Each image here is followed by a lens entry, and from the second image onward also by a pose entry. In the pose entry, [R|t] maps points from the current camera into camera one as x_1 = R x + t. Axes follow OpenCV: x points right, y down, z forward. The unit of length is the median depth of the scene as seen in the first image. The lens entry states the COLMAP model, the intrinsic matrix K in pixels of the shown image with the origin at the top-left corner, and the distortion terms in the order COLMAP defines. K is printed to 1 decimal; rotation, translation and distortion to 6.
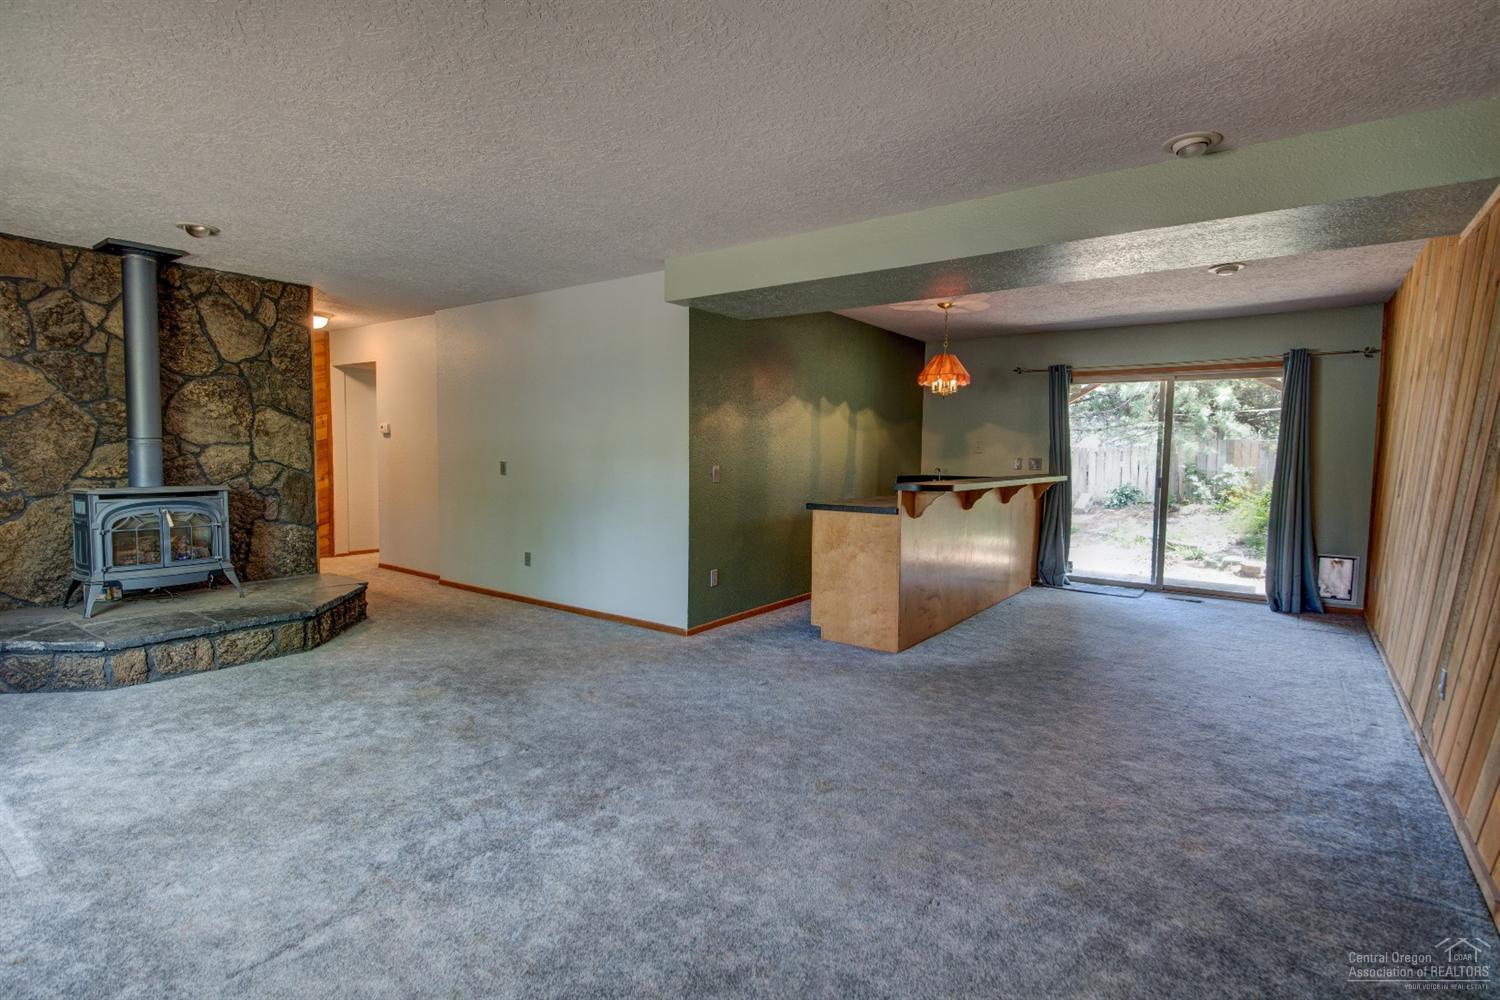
lens RADIAL K [[730.4, 0, 750.0], [0, 730.4, 500.0], [0, 0, 1]] dist [-0.002117, -0.001357]
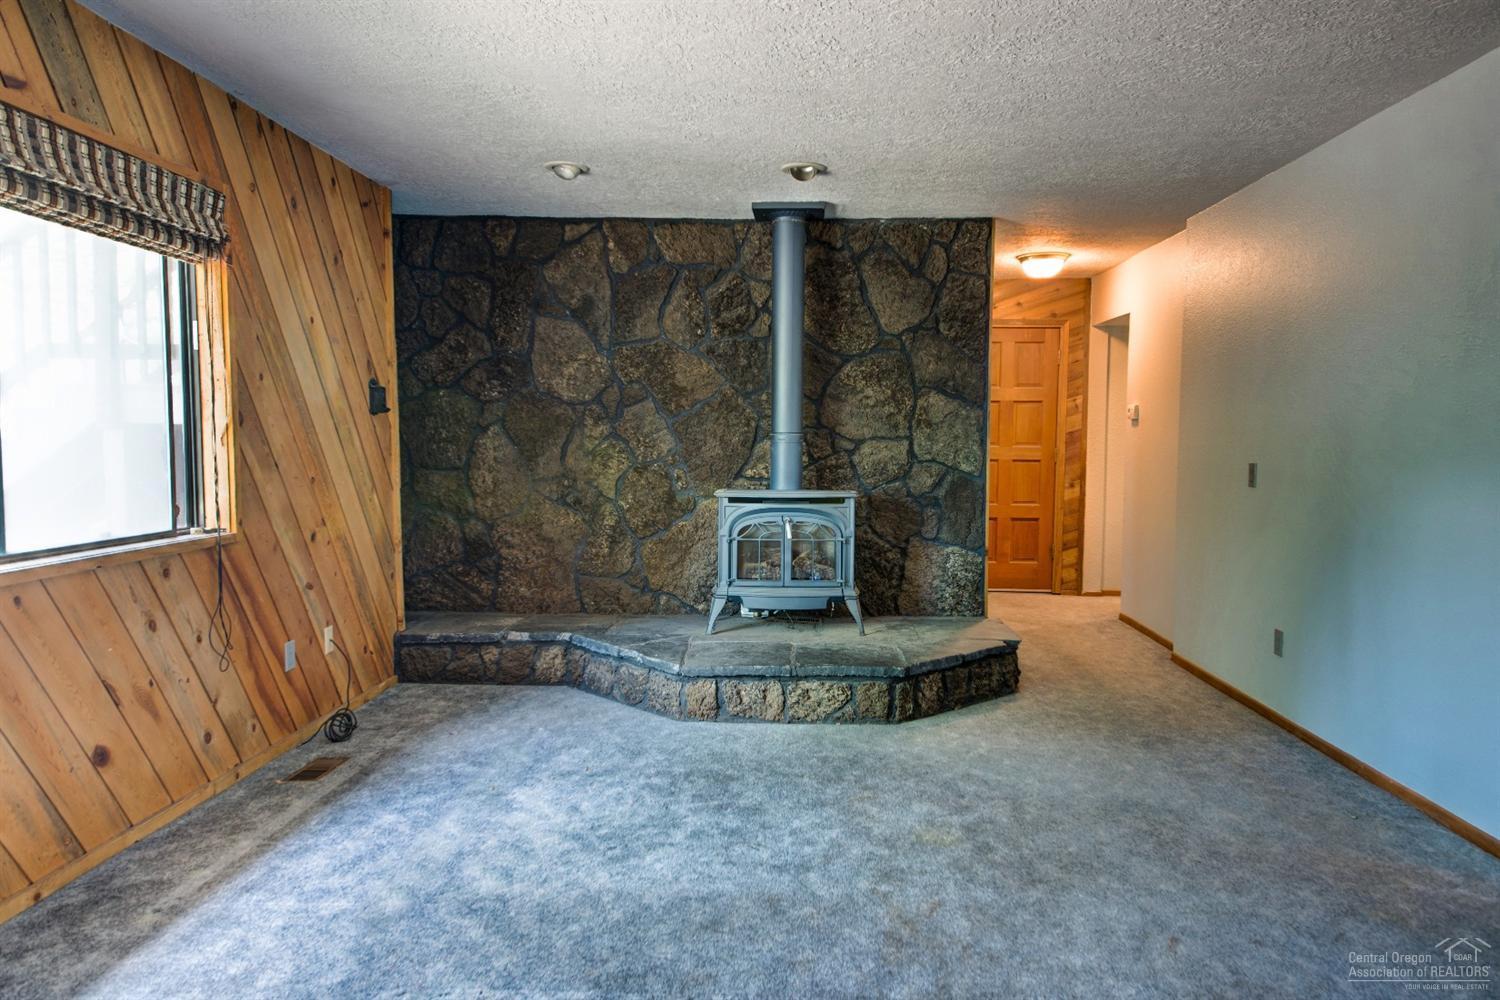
lens RADIAL K [[1047.3, 0, 750.0], [0, 1047.3, 500.0], [0, 0, 1]] dist [0.077284, -0.001486]
pose [[0.573860, 0.040444, -0.817954, 0.153620], [-0.053447, 0.998500, 0.011874, -0.019030], [0.817207, 0.036903, 0.575161, 0.271000]]
